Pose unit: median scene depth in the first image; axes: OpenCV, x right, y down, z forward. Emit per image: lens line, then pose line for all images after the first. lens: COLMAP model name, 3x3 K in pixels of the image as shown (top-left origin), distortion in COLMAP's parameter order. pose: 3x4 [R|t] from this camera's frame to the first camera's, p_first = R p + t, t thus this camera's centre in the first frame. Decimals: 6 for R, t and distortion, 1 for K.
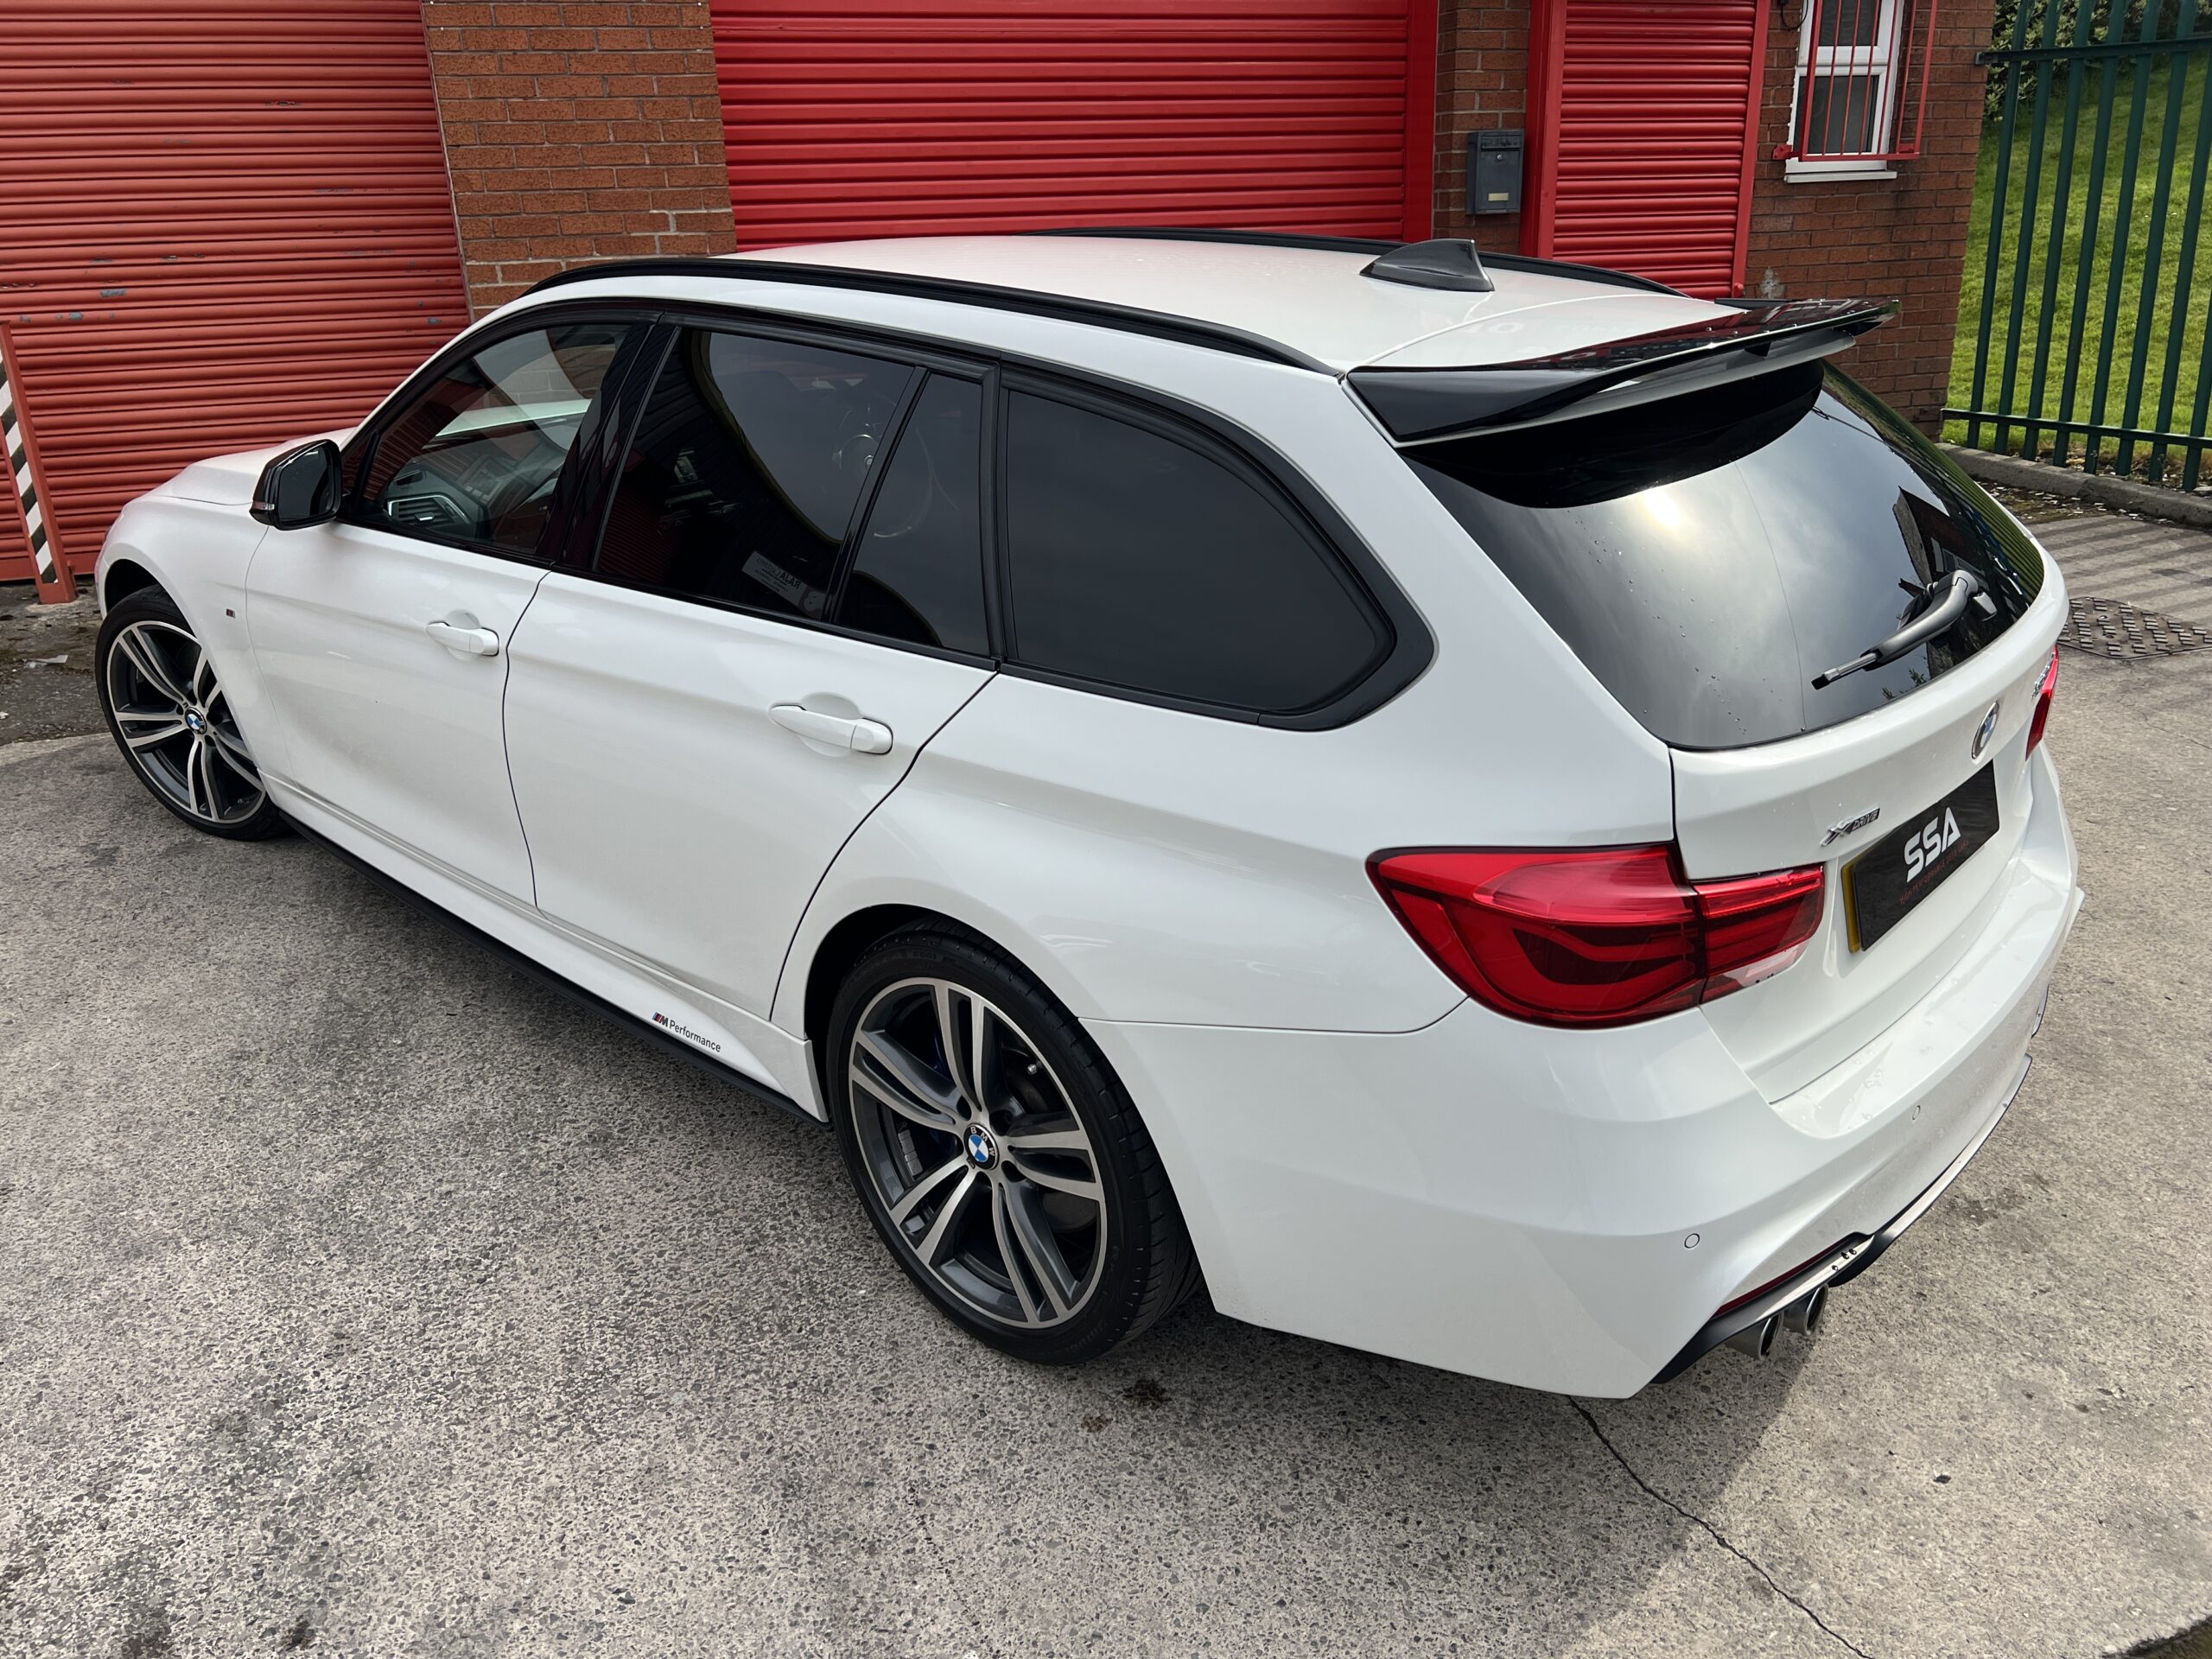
lens RADIAL K [[1673.1, 0, 1096.9], [0, 1673.1, 825.4], [0, 0, 1]] dist [0.040180, -0.046997]
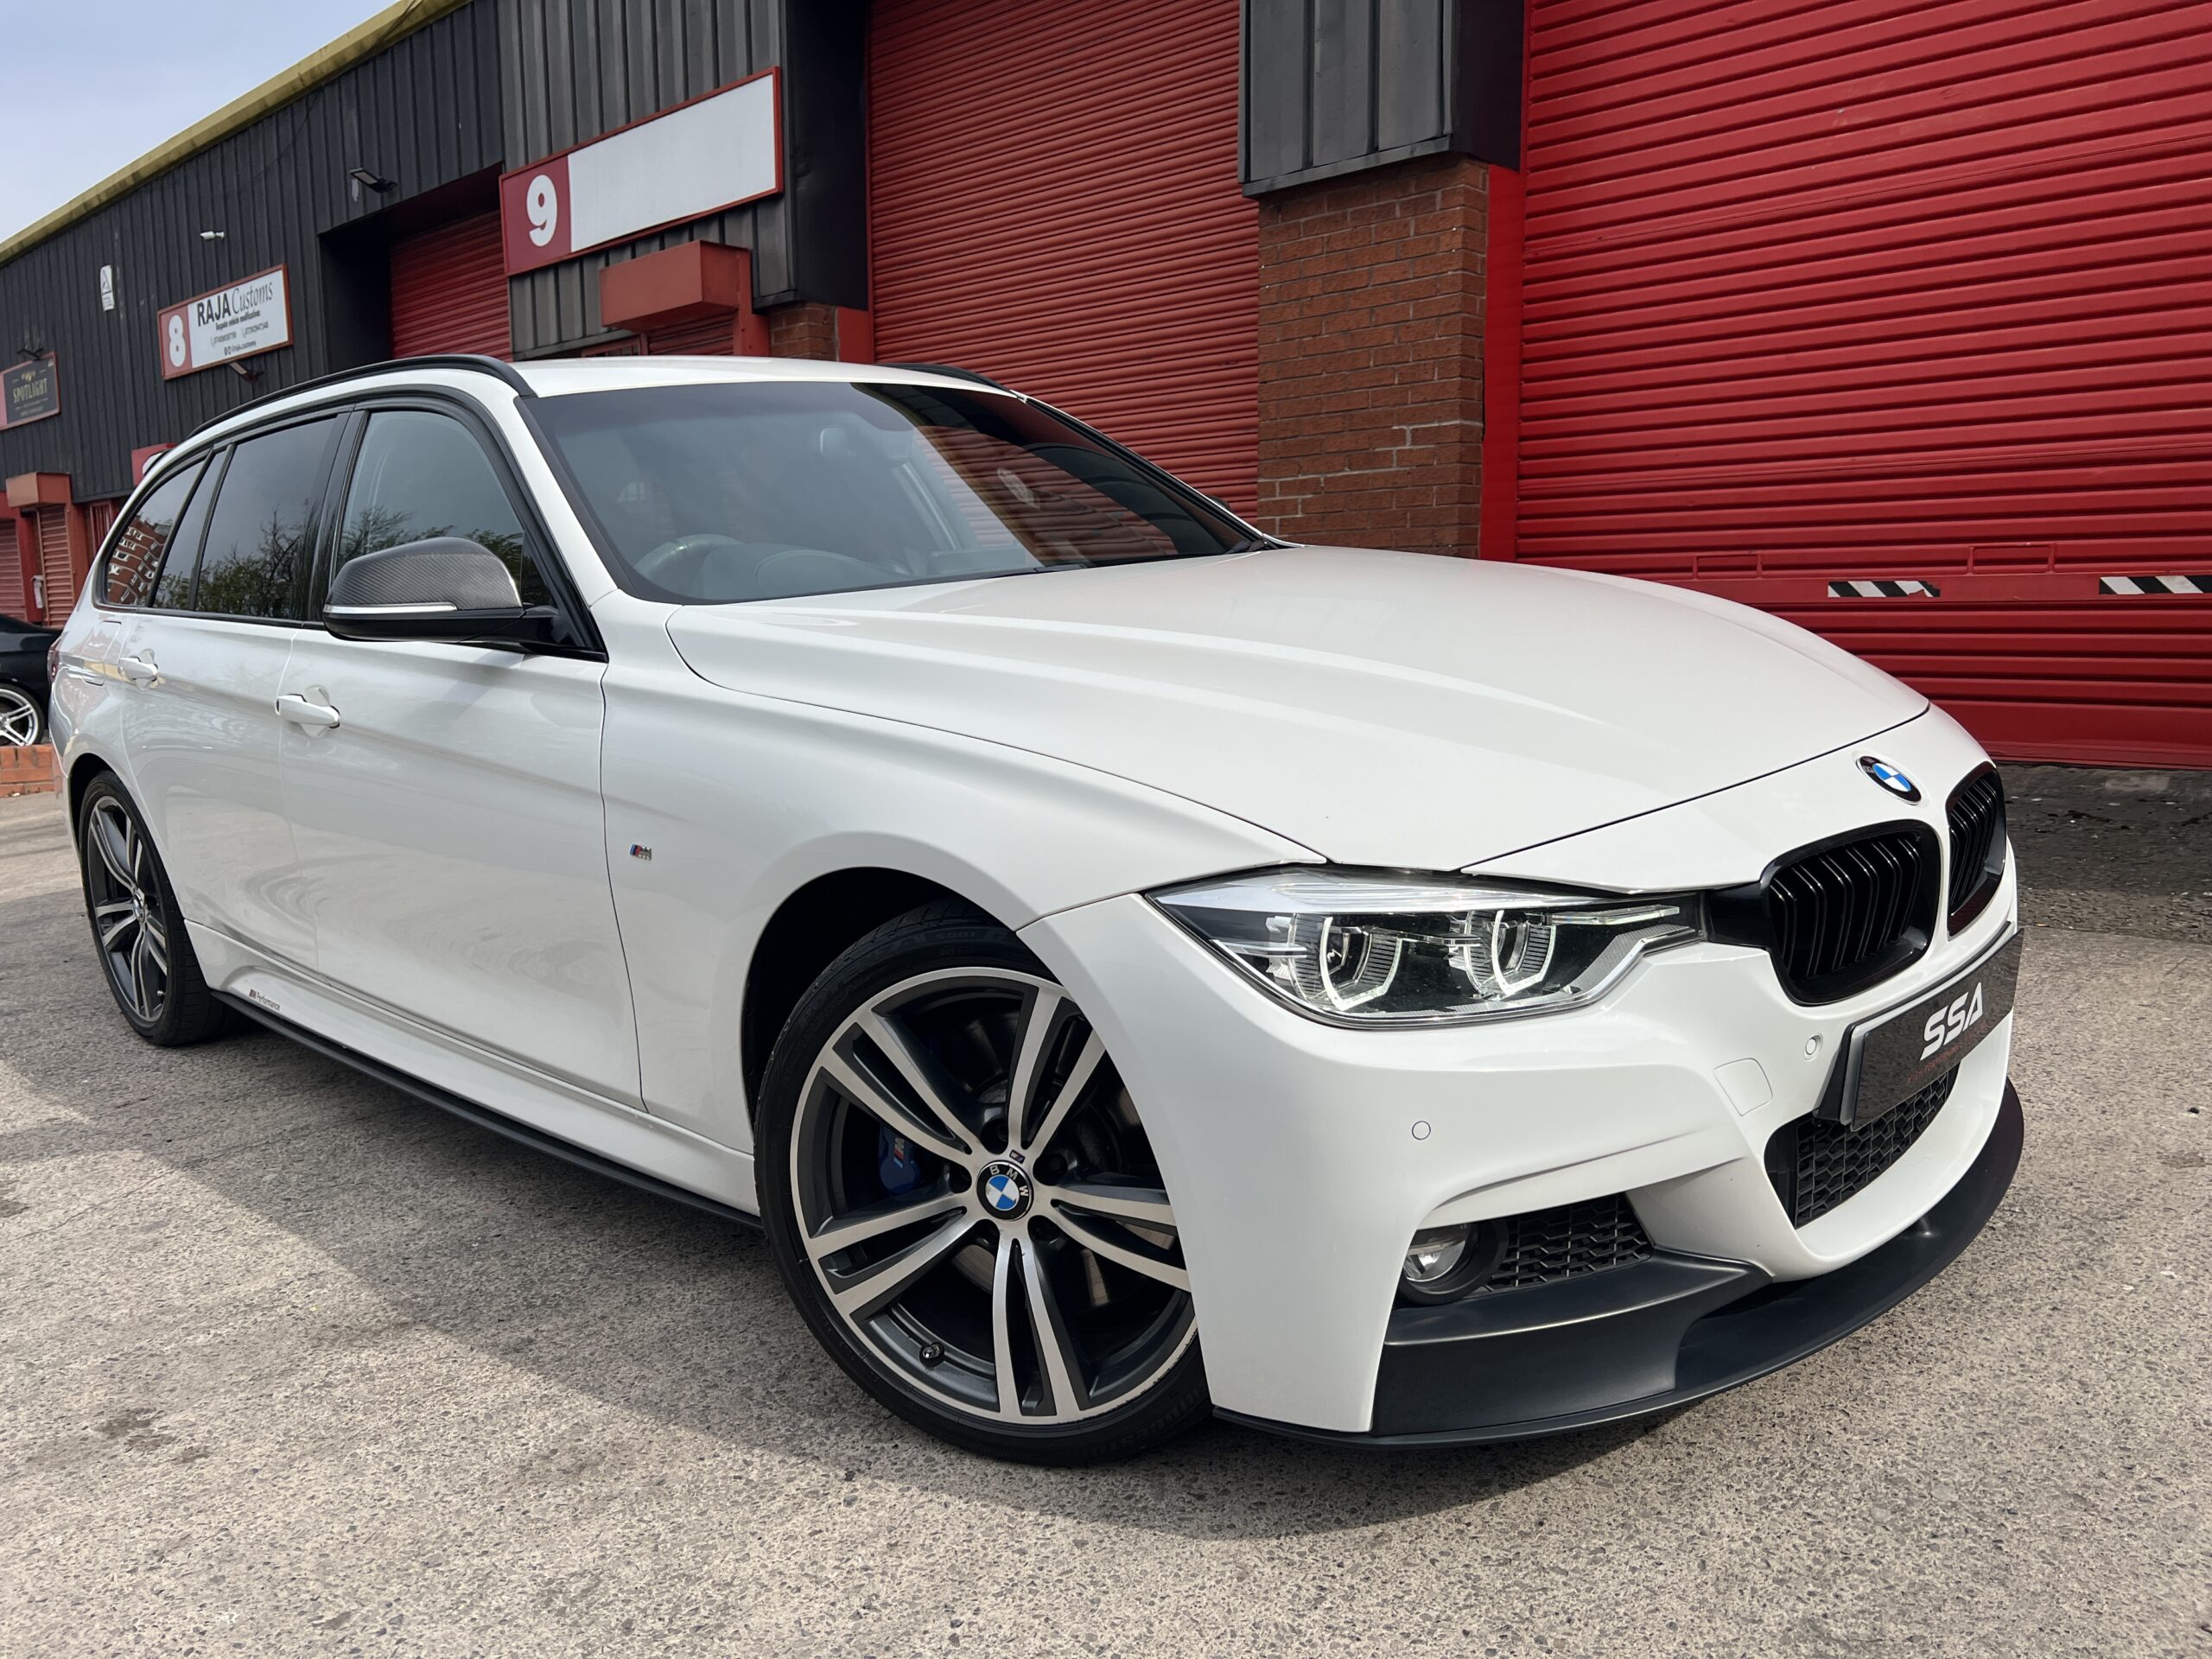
lens RADIAL K [[1673.1, 0, 1099.3], [0, 1673.1, 839.7], [0, 0, 1]] dist [0.040180, -0.046997]
pose [[0.448732, 0.153521, -0.880381, 0.707336], [-0.299791, 0.953909, 0.013539, -0.091811], [0.841882, 0.257854, 0.474074, 0.482620]]
